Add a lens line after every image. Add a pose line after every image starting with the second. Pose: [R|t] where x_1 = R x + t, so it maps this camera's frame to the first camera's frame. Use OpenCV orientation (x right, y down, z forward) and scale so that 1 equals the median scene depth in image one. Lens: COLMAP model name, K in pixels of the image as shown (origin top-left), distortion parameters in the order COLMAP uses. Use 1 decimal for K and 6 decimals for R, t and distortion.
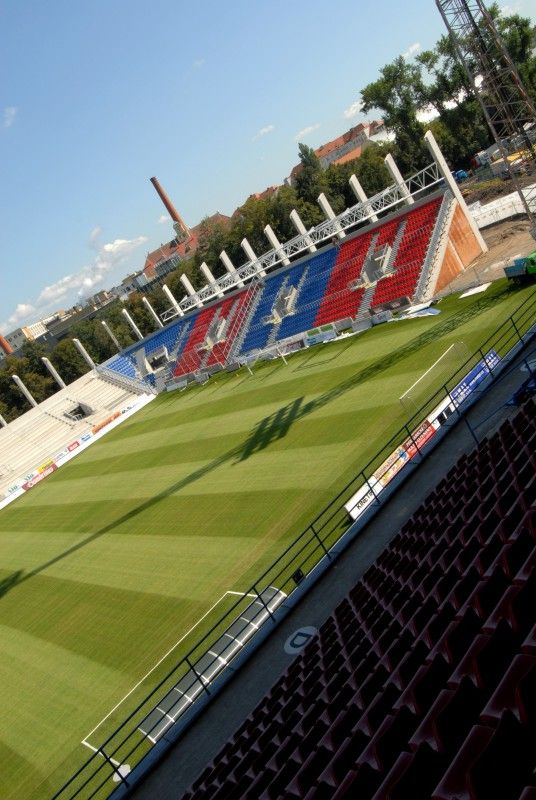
lens RADIAL K [[701.2, 0, 269.5], [0, 701.2, 404.3], [0, 0, 1]] dist [0.056077, -0.054198]
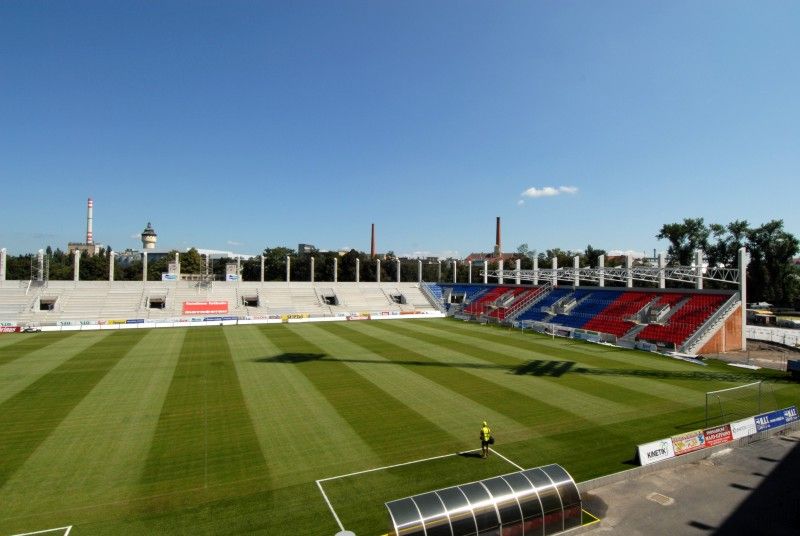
lens RADIAL K [[416.0, 0, 401.7], [0, 416.0, 270.3], [0, 0, 1]] dist [0.047185, -0.050754]
pose [[0.817153, 0.506398, -0.275358, -0.047558], [-0.550753, 0.826884, -0.113729, 0.070239], [0.170097, 0.244588, 0.954591, 0.112891]]
